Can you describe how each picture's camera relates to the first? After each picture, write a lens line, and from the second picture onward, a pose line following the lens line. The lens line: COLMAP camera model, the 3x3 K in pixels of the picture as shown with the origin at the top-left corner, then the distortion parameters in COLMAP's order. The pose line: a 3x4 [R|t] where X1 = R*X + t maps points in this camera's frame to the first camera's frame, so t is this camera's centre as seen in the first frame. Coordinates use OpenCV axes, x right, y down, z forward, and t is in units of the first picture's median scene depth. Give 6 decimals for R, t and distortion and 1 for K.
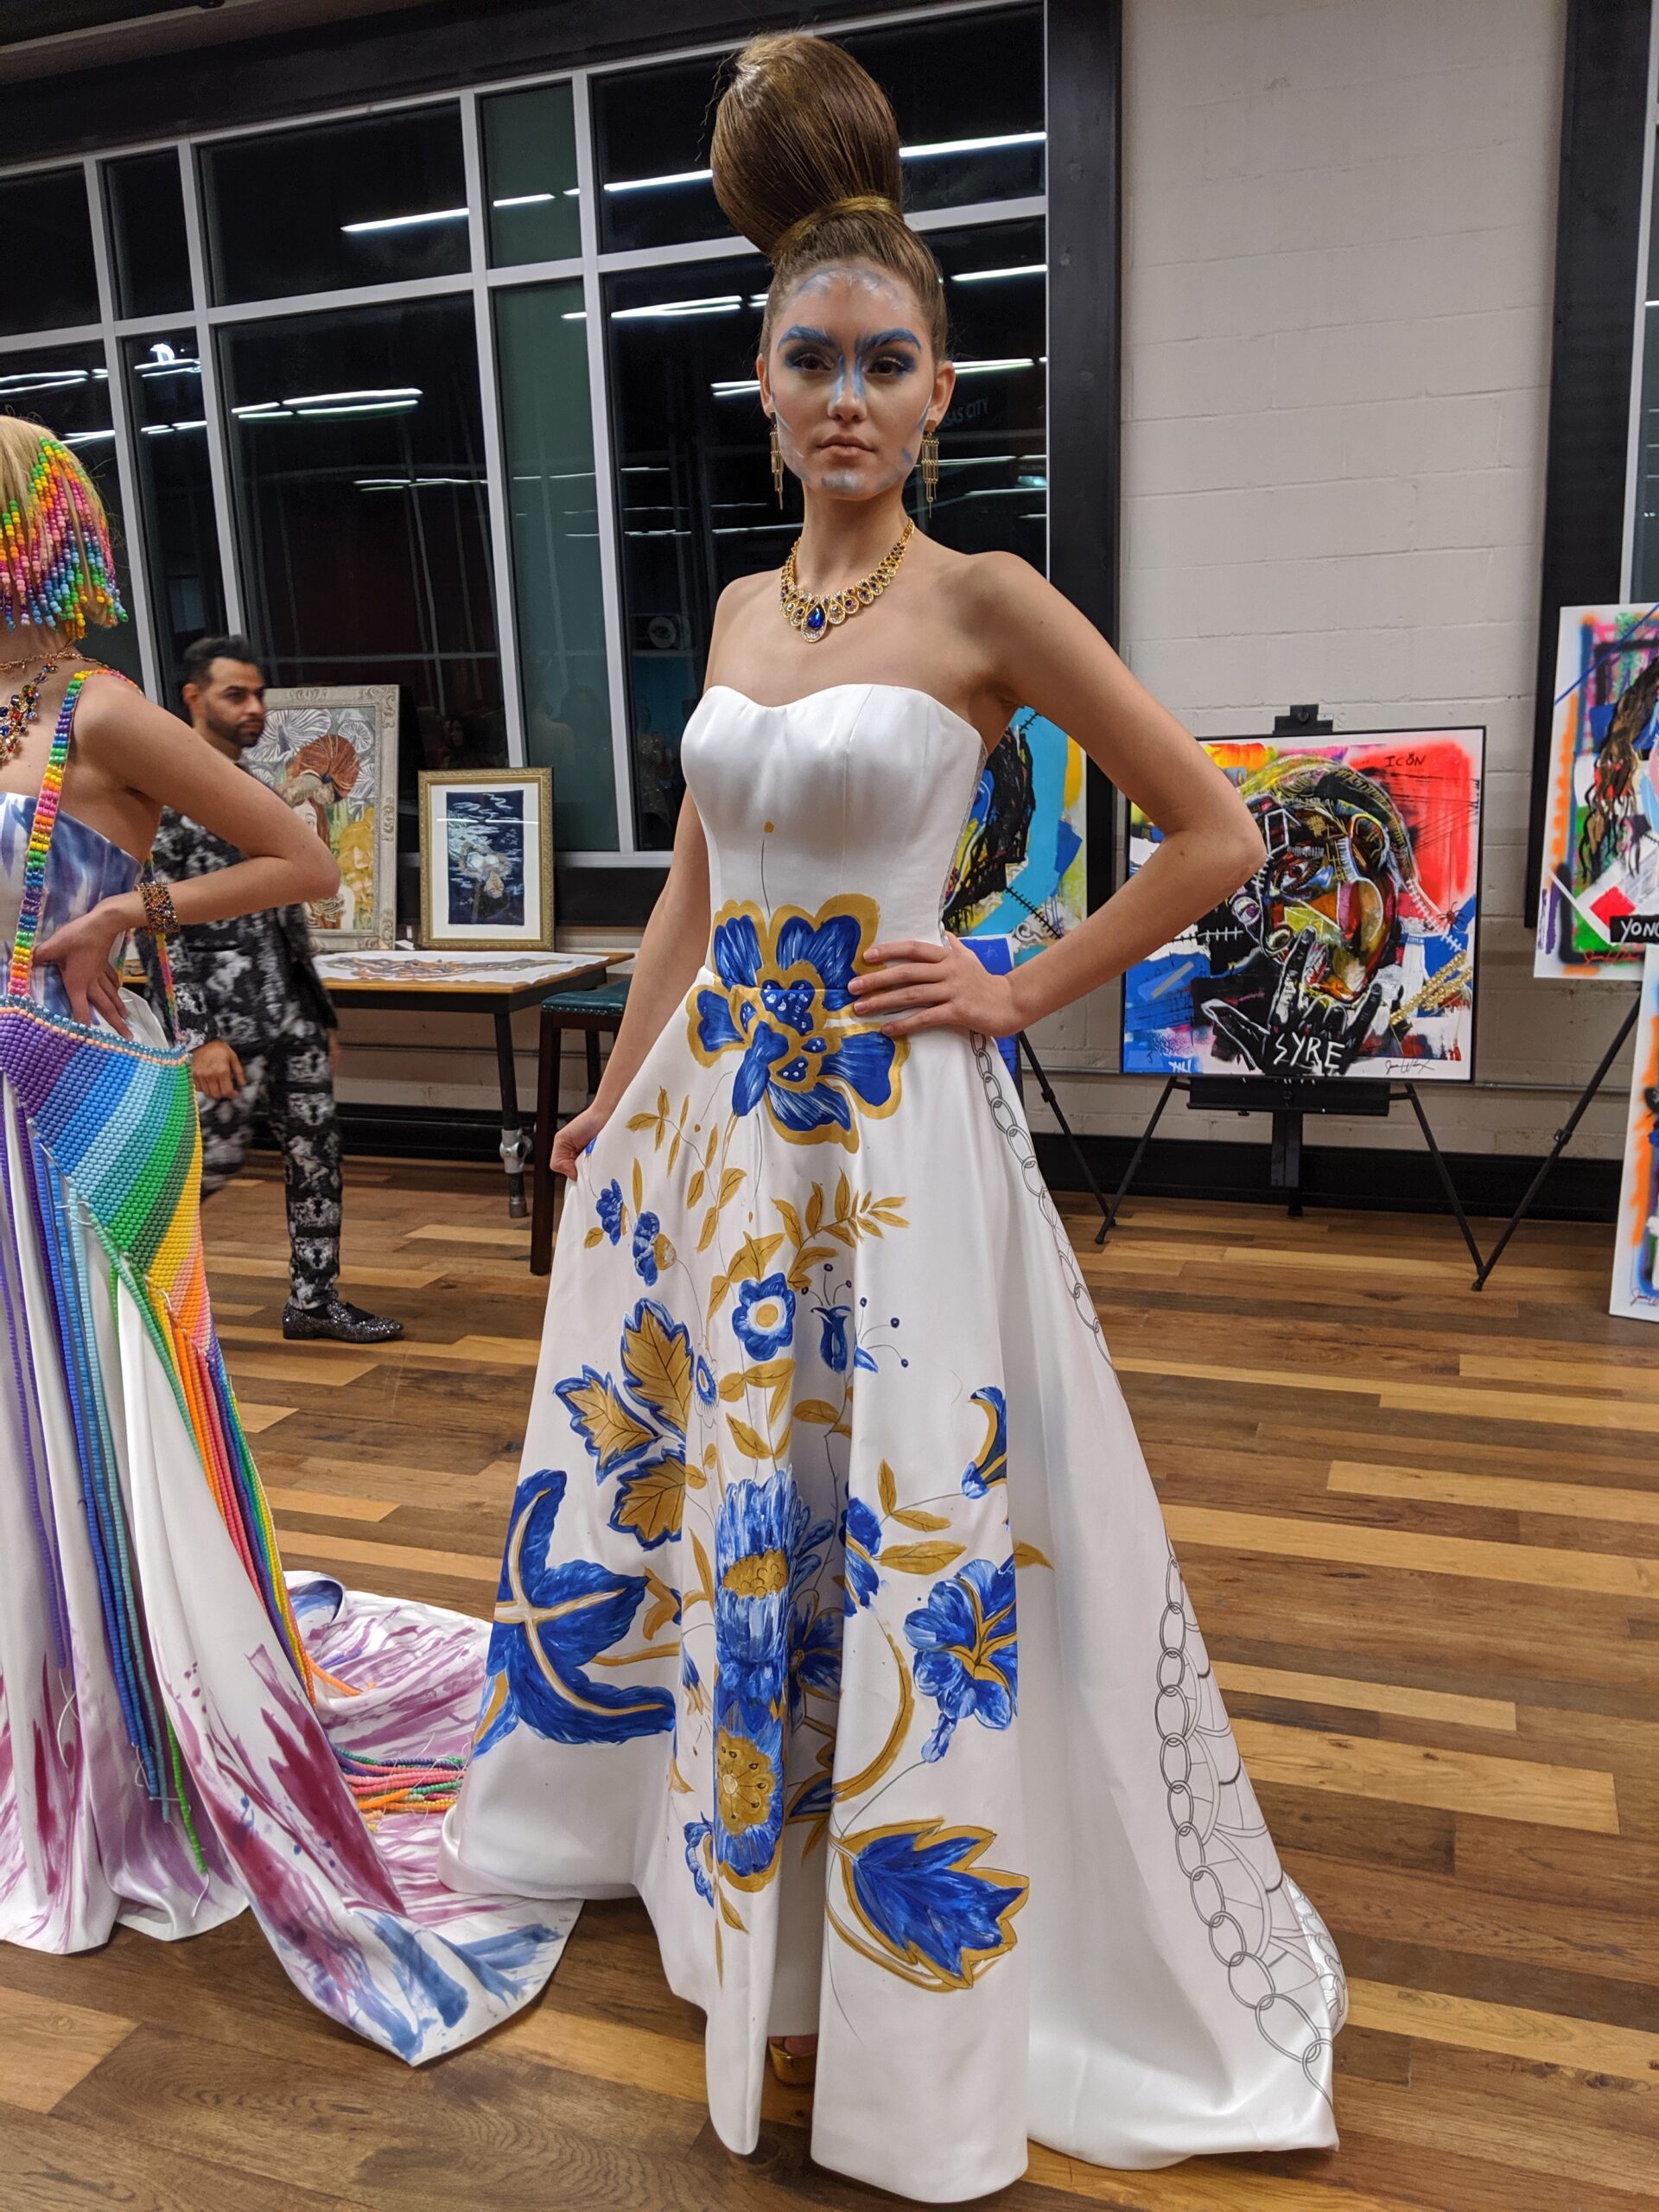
lens RADIAL K [[1752.8, 0, 843.5], [0, 1752.8, 1128.1], [0, 0, 1]] dist [0.087844, -0.141083]
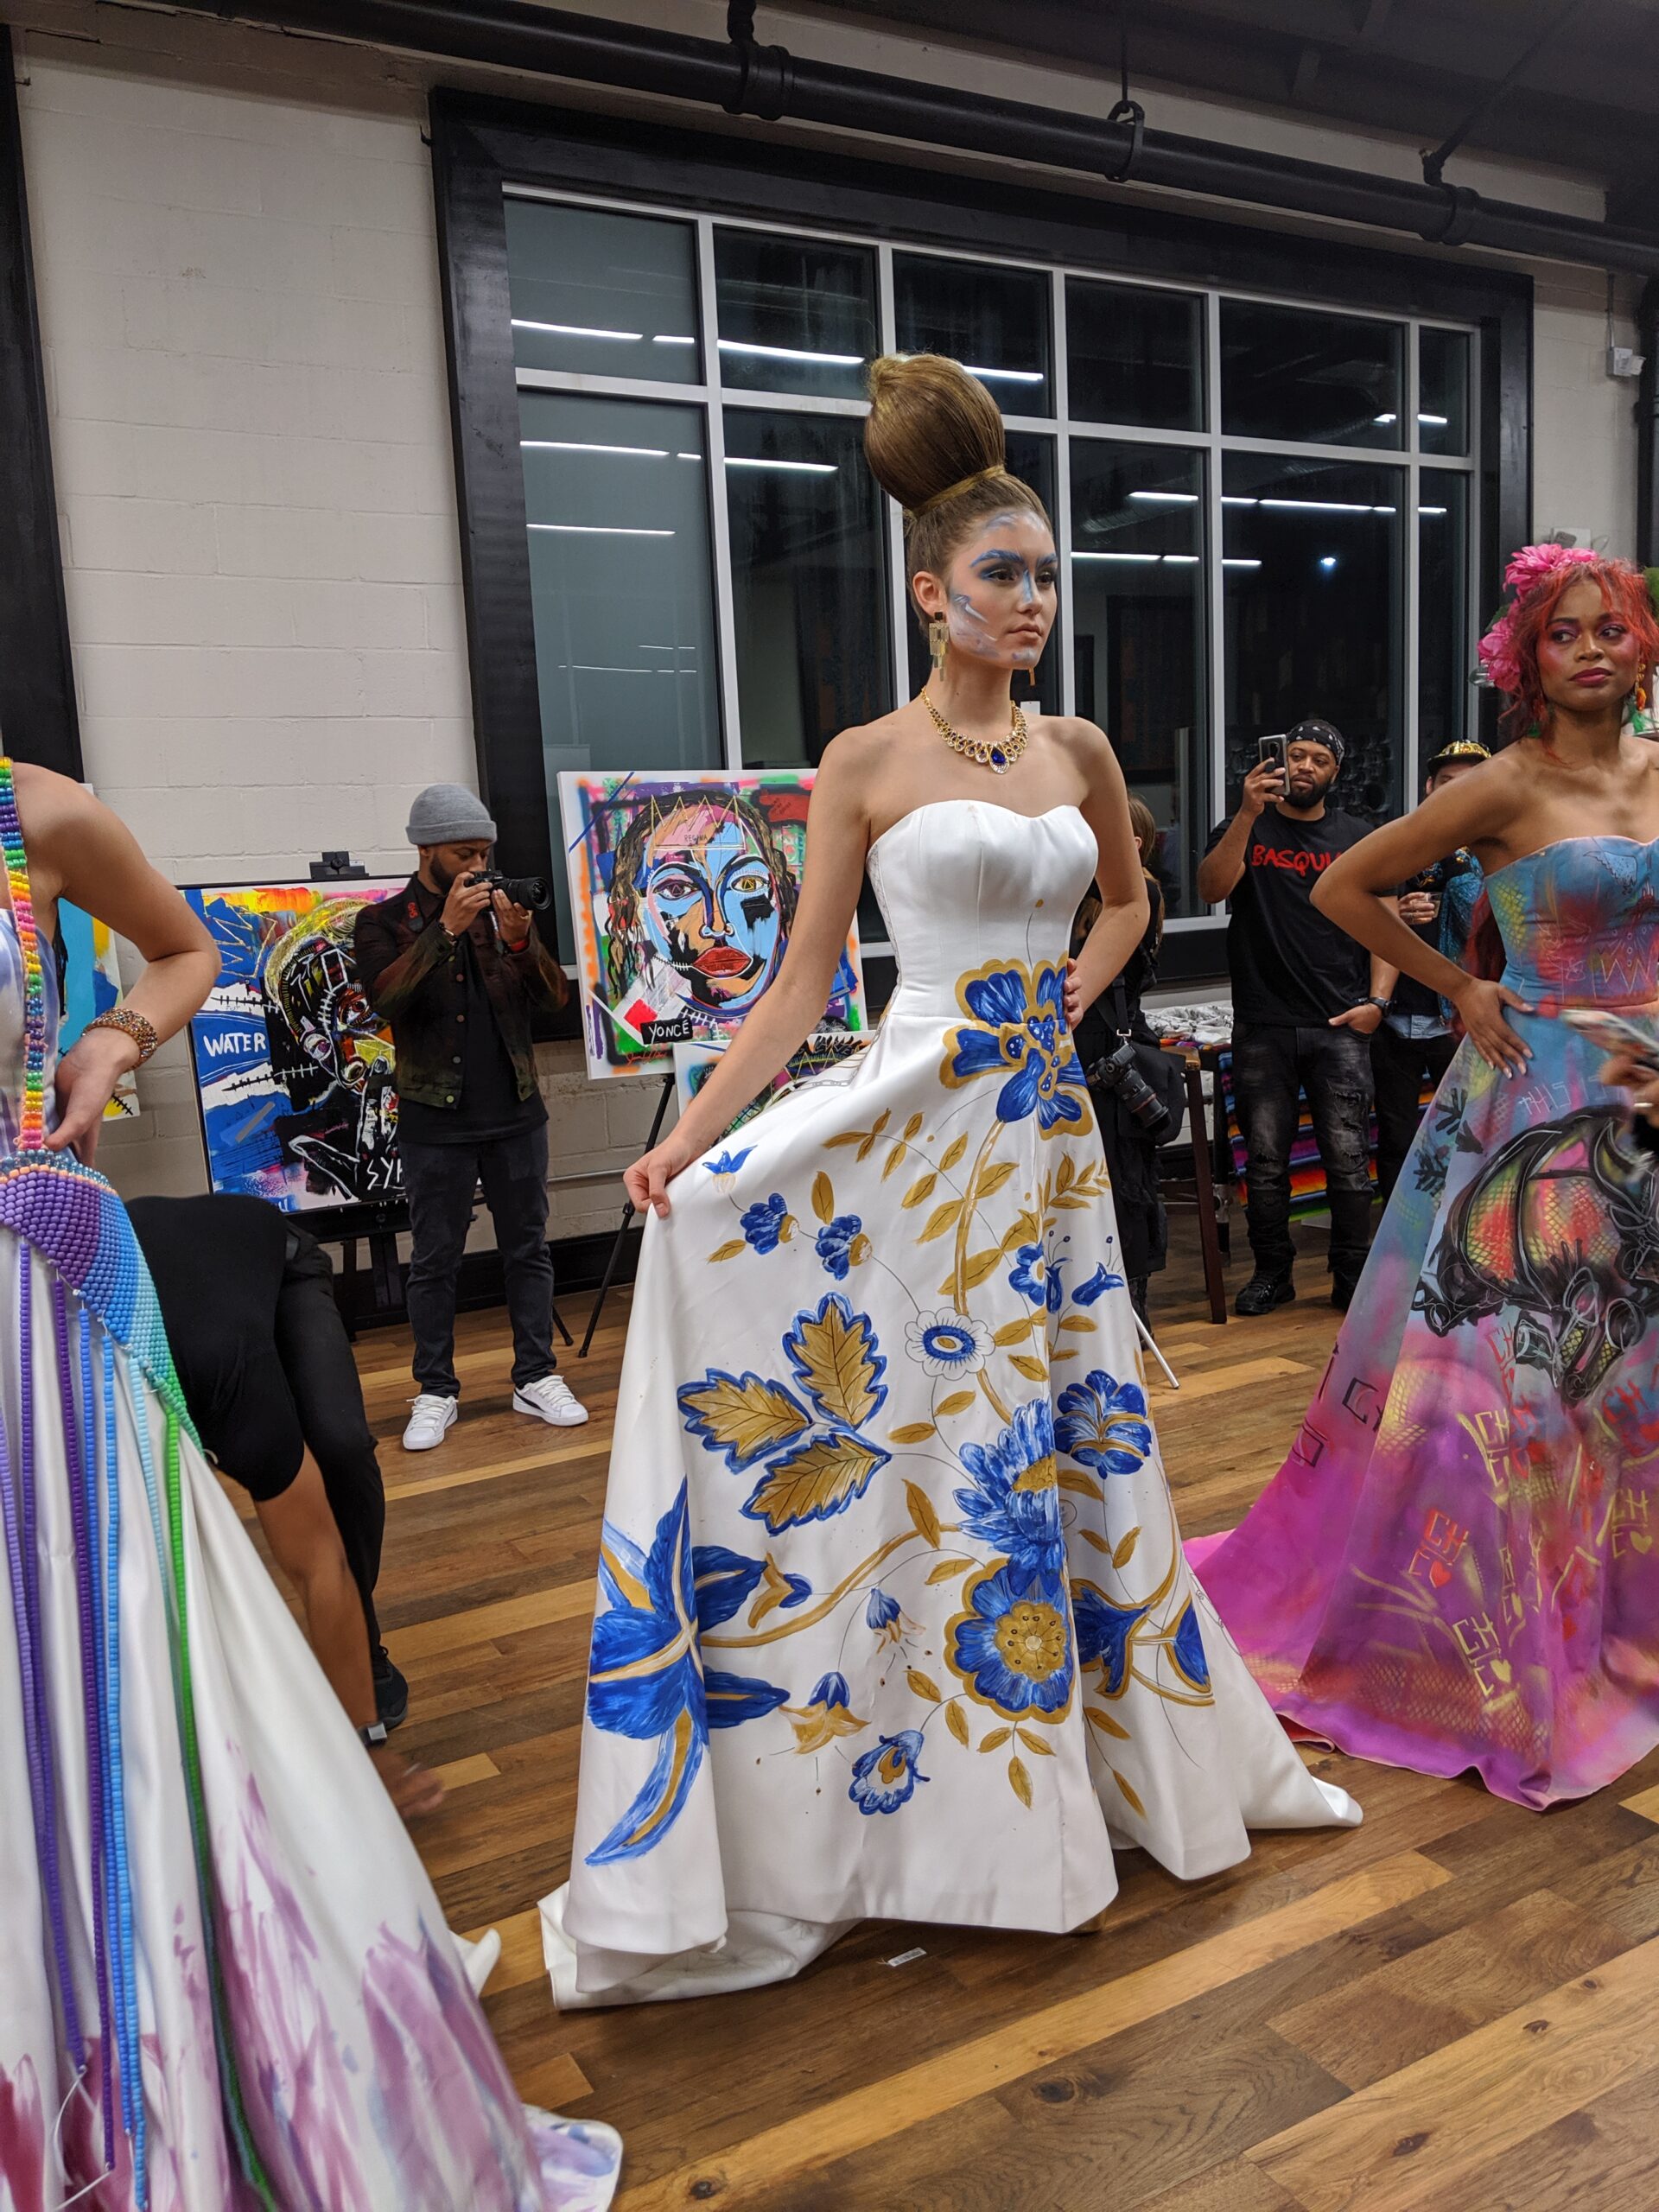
lens RADIAL K [[1750.9, 0, 858.9], [0, 1750.9, 1114.9], [0, 0, 1]] dist [0.094576, -0.143031]
pose [[0.653516, -0.113174, 0.748404, -0.343958], [0.182629, 0.983123, -0.010805, -0.015827], [-0.734550, 0.143741, 0.663155, 0.092083]]
